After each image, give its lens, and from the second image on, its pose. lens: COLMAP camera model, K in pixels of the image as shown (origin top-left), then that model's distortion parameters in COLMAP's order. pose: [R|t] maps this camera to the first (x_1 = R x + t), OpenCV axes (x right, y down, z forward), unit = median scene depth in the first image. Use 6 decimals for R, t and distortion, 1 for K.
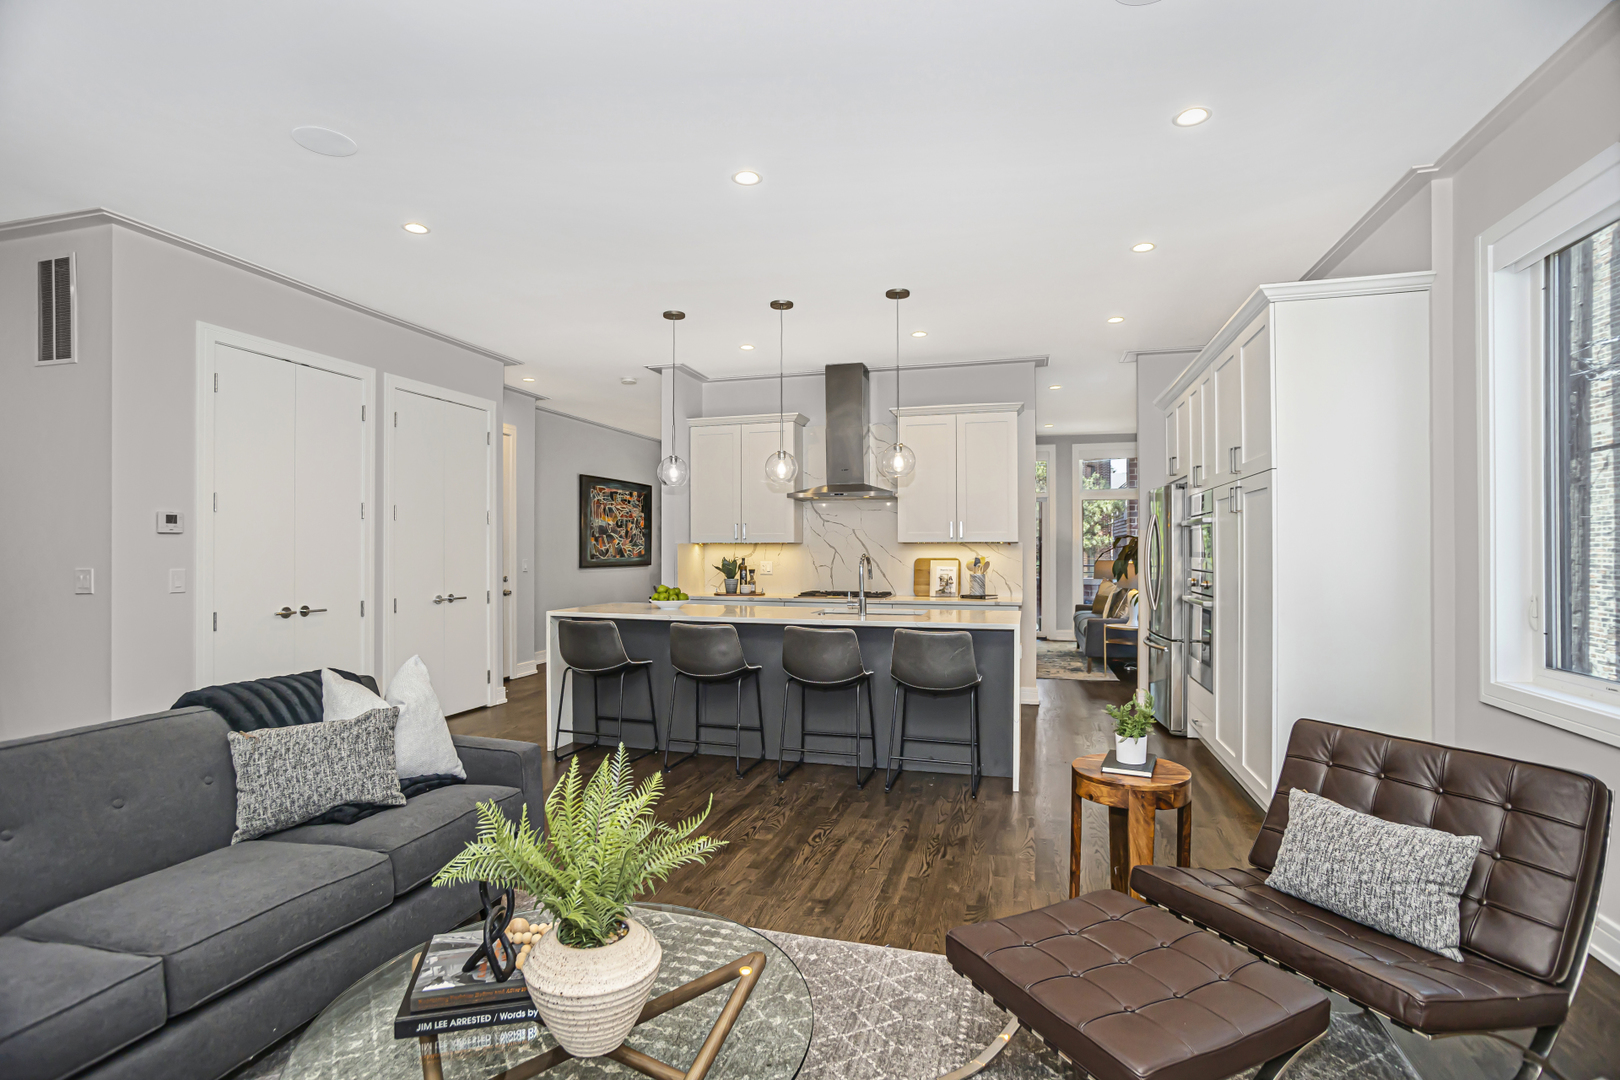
lens RADIAL K [[779.1, 0, 806.6], [0, 779.1, 550.8], [0, 0, 1]] dist [-0.045097, 0.014673]
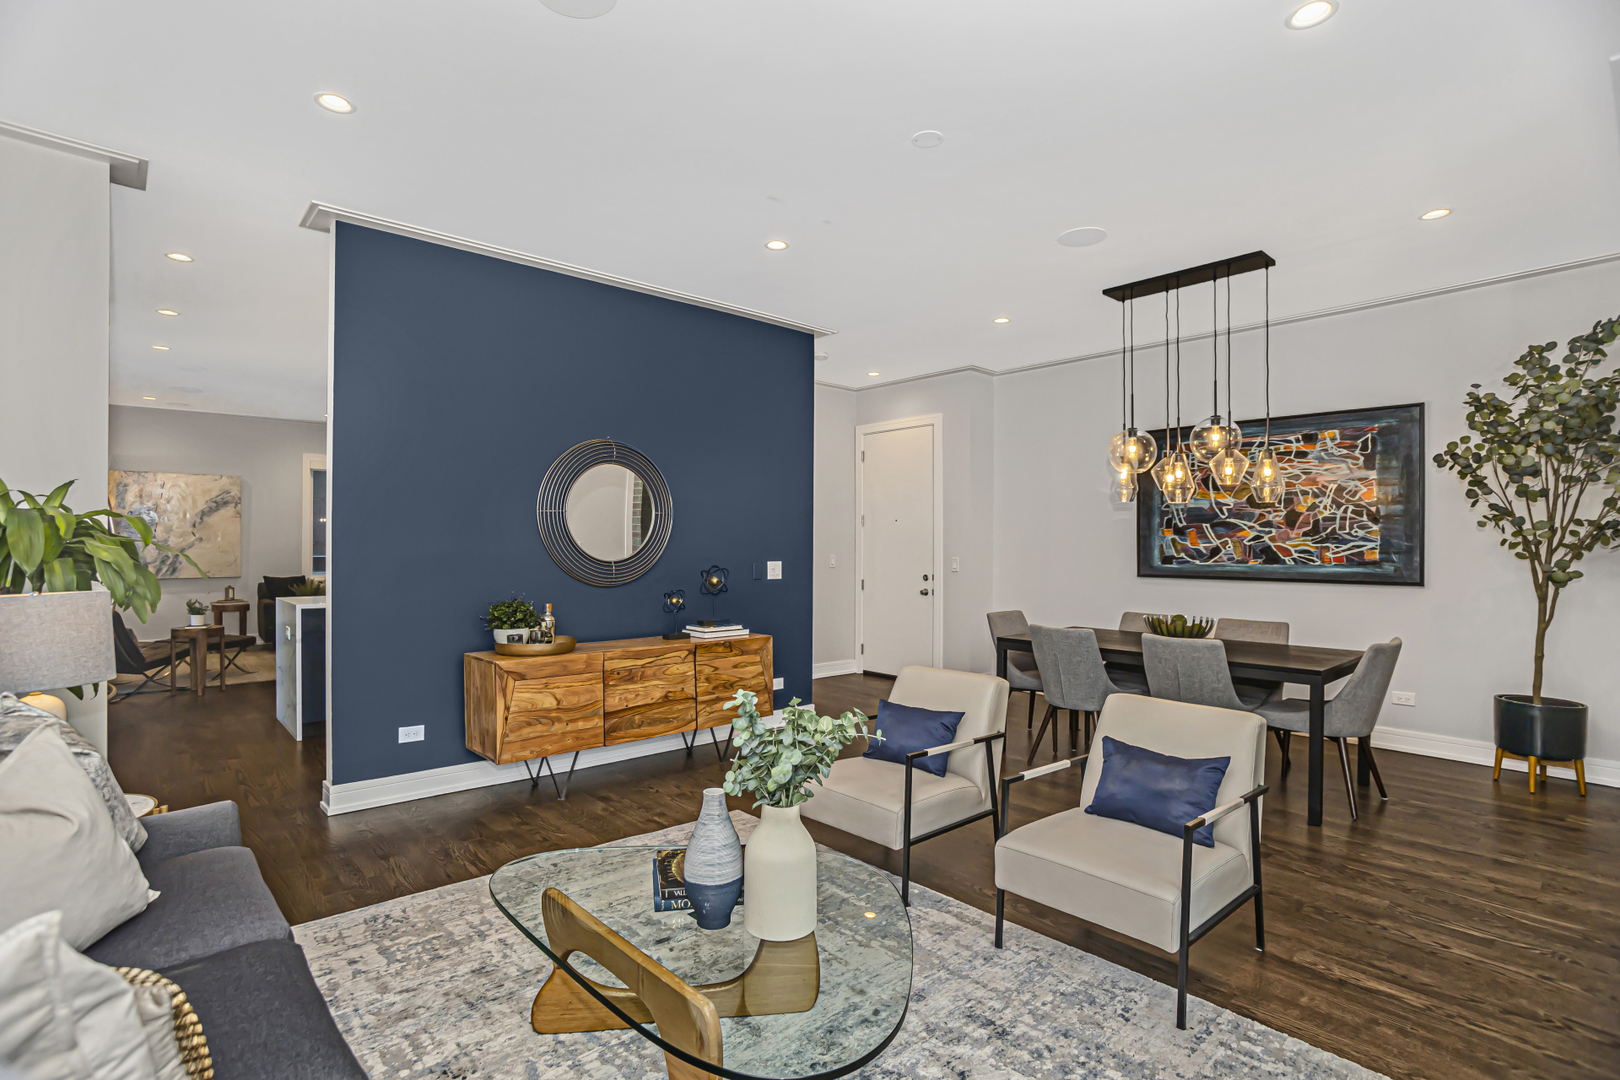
lens RADIAL K [[779.1, 0, 816.4], [0, 779.1, 543.9], [0, 0, 1]] dist [-0.045097, 0.014673]
pose [[-0.518195, -0.008902, -0.855216, 0.553184], [-0.011035, 0.999932, -0.003721, 0.000429], [0.855191, 0.007509, -0.518258, 1.519729]]
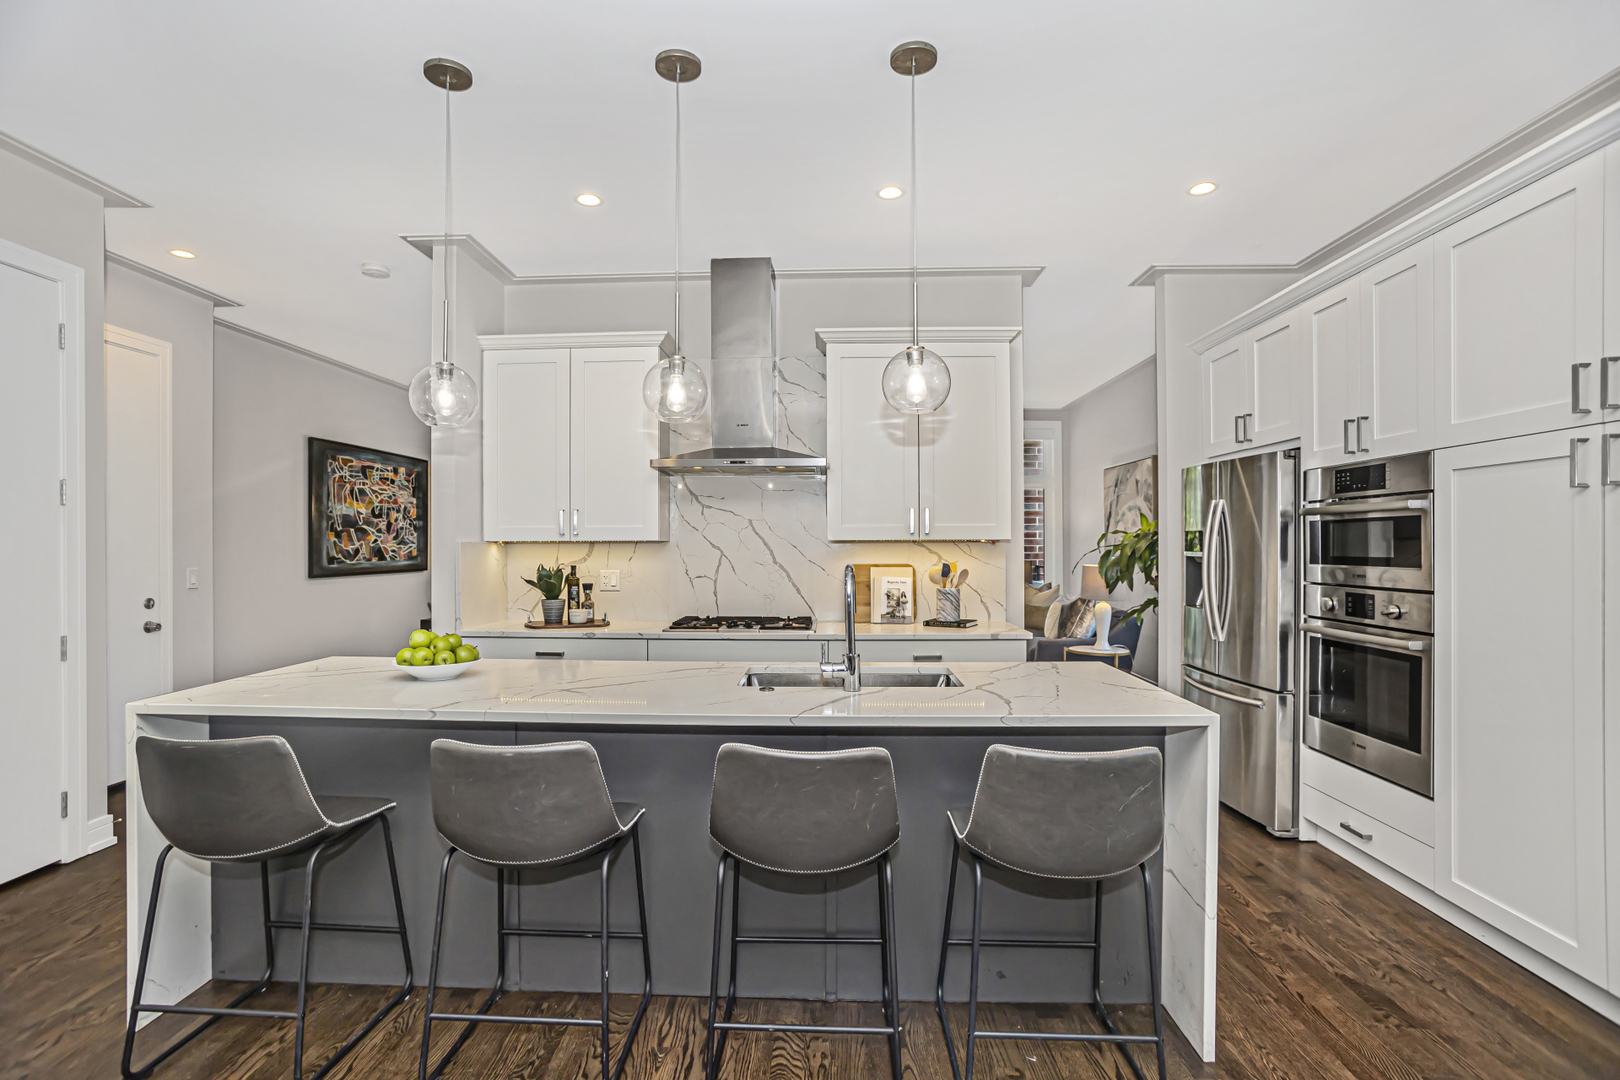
lens RADIAL K [[779.1, 0, 800.1], [0, 779.1, 547.0], [0, 0, 1]] dist [-0.045097, 0.014673]
pose [[0.971875, -0.001928, 0.235488, -0.051545], [0.001689, 0.999998, 0.001216, -0.005926], [-0.235489, -0.000784, 0.971877, 0.358758]]
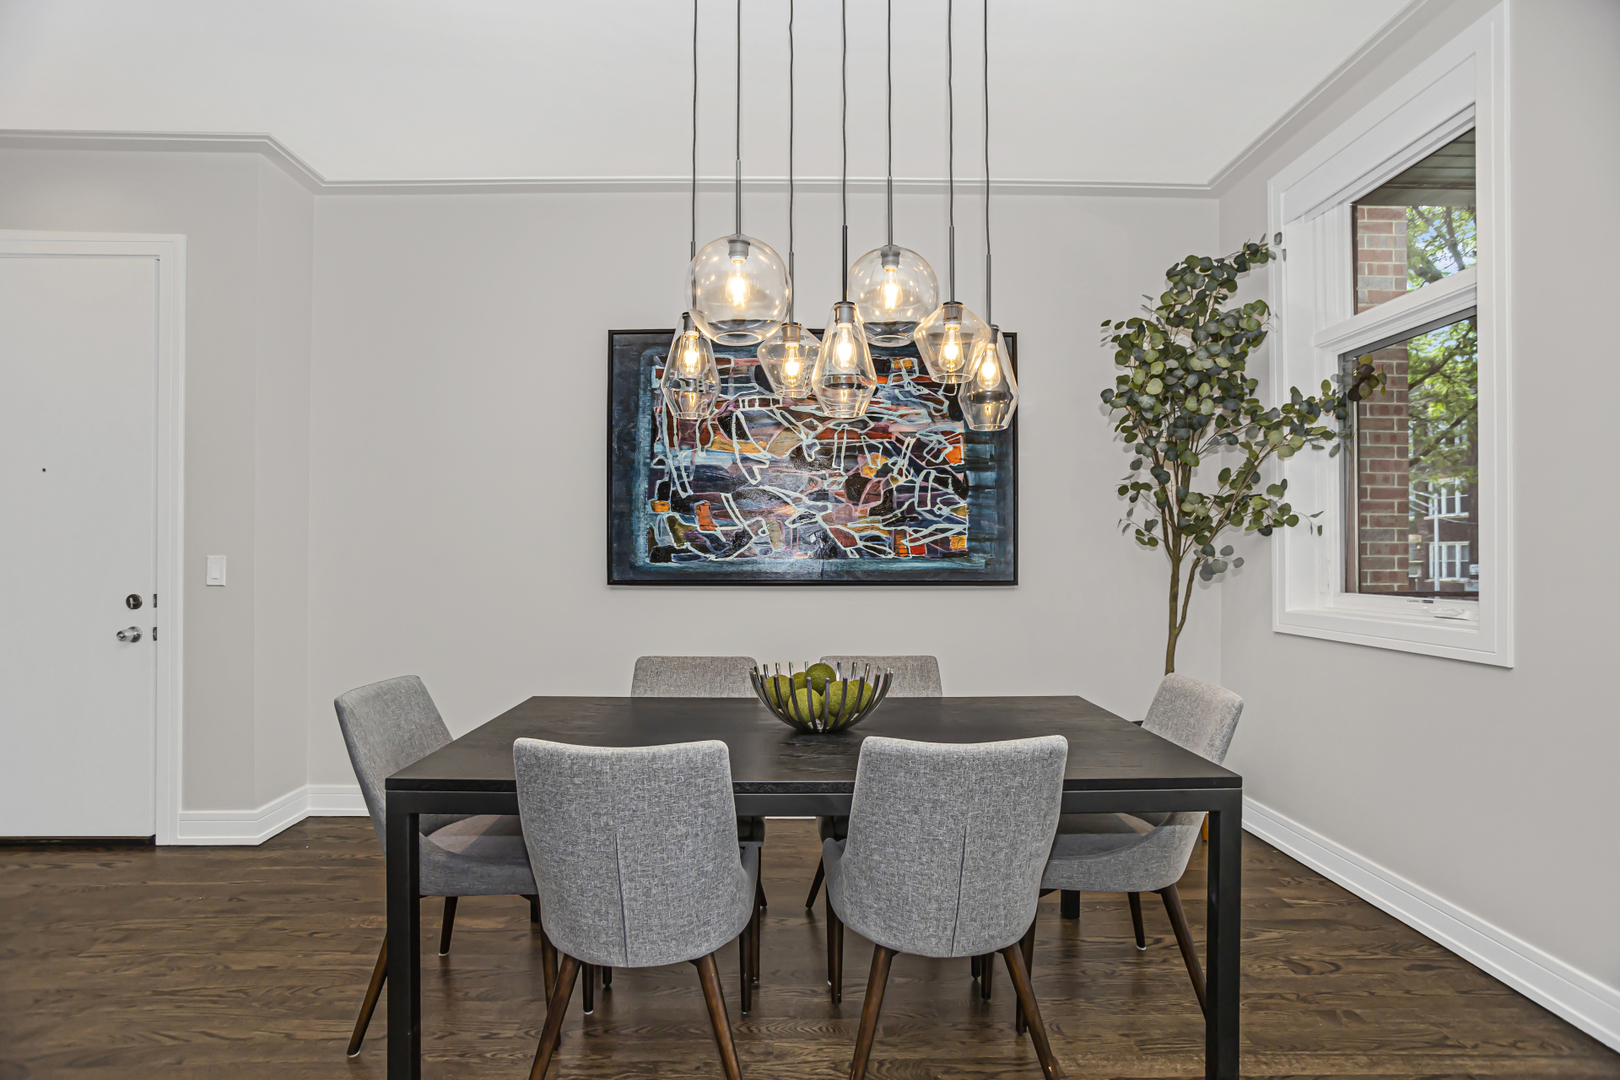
lens RADIAL K [[779.1, 0, 800.7], [0, 779.1, 535.5], [0, 0, 1]] dist [-0.045097, 0.014673]
pose [[0.290573, -0.016909, -0.956703, 0.120503], [-0.004814, 0.999805, -0.019133, 0.007971], [0.956841, 0.010165, 0.290435, 1.347808]]
